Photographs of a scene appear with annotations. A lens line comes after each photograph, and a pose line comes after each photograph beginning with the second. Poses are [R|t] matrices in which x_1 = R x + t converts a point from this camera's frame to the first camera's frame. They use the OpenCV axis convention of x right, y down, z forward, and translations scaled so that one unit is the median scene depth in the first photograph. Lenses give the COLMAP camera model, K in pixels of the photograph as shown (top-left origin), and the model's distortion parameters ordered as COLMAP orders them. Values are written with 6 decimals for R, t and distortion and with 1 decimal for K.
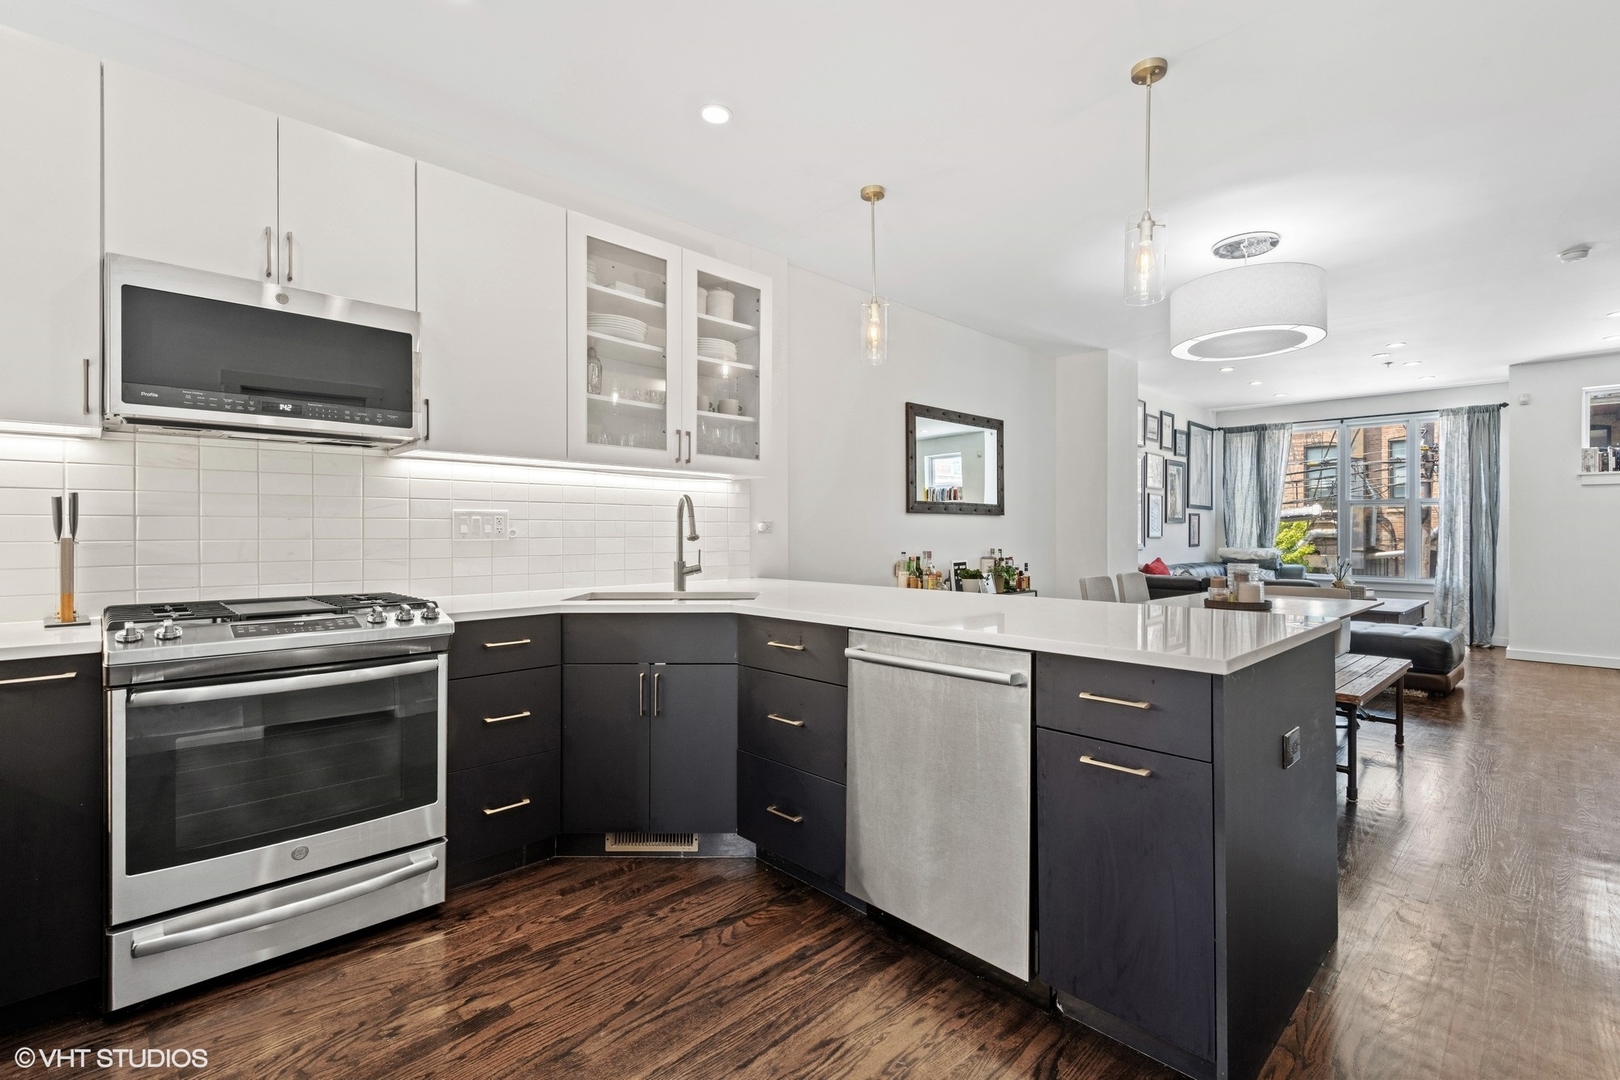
lens RADIAL K [[738.0, 0, 839.9], [0, 738.0, 534.8], [0, 0, 1]] dist [0.018444, -0.011855]
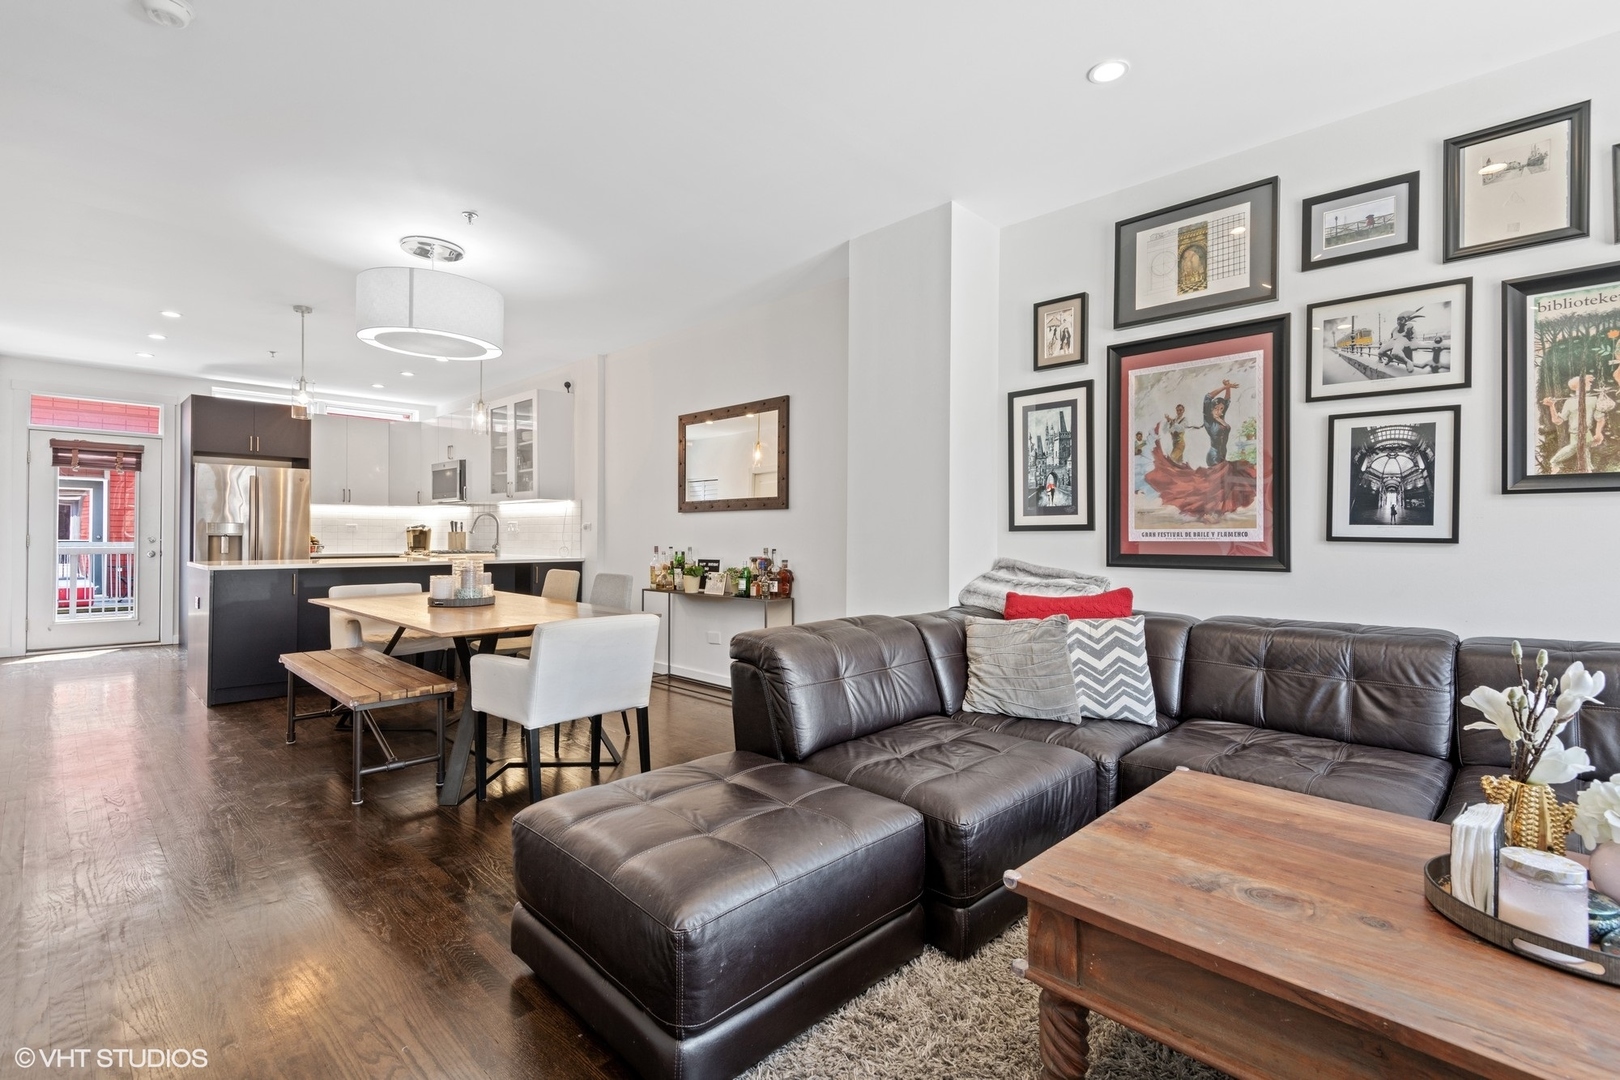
lens RADIAL K [[738.0, 0, 839.9], [0, 738.0, 534.8], [0, 0, 1]] dist [0.018444, -0.011855]
pose [[0.021981, -0.003948, -0.999751, 2.760509], [-0.008497, 0.999955, -0.004135, 0.016110], [0.999722, 0.008585, 0.021946, 2.727668]]
